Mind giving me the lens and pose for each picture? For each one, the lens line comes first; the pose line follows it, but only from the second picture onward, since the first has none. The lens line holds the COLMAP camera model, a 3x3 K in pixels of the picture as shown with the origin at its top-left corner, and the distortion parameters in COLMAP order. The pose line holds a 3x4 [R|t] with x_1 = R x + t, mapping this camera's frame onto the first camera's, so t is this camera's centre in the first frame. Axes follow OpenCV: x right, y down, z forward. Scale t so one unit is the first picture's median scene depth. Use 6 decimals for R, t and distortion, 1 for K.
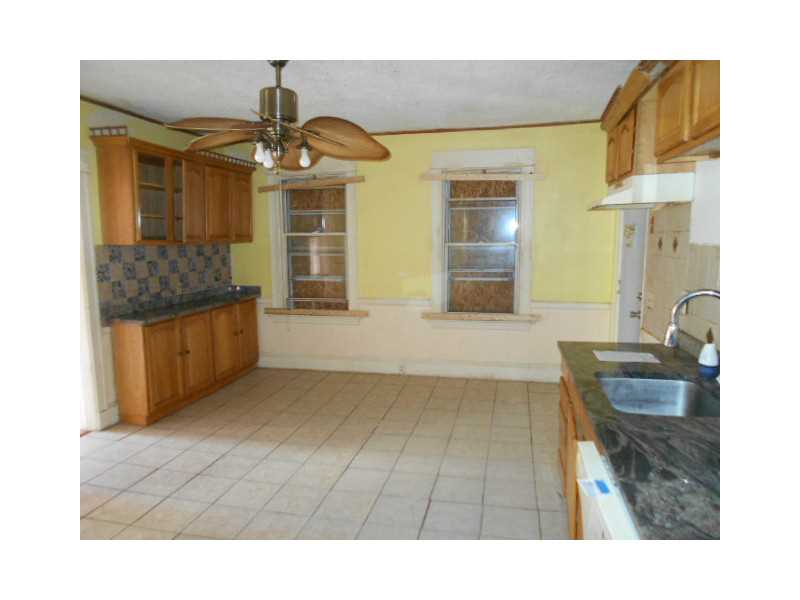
lens RADIAL K [[502.2, 0, 401.7], [0, 502.2, 300.0], [0, 0, 1]] dist [0.009960, 0.002950]
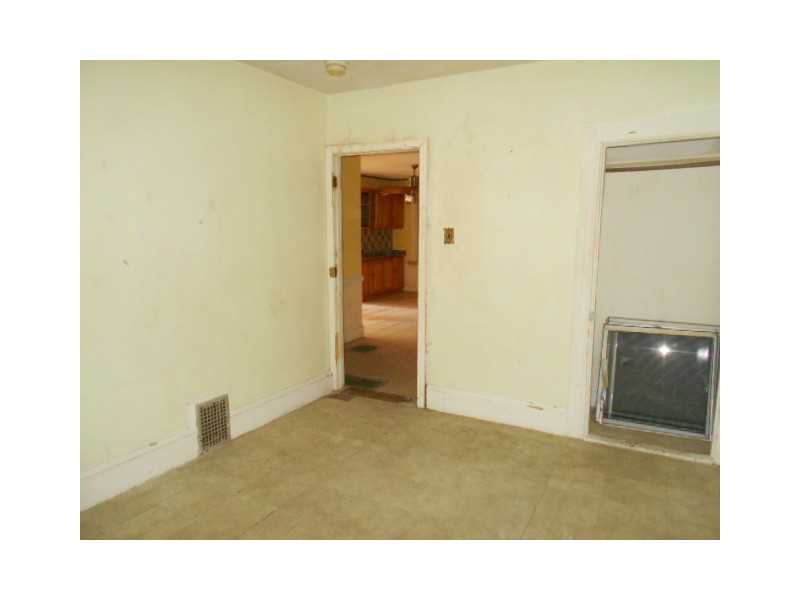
lens RADIAL K [[502.2, 0, 402.4], [0, 502.2, 298.5], [0, 0, 1]] dist [0.009960, 0.002950]
pose [[0.957820, 0.038690, -0.284752, 0.314221], [-0.034914, 0.999222, 0.018325, 0.141182], [0.285240, -0.007610, 0.958426, -1.028565]]
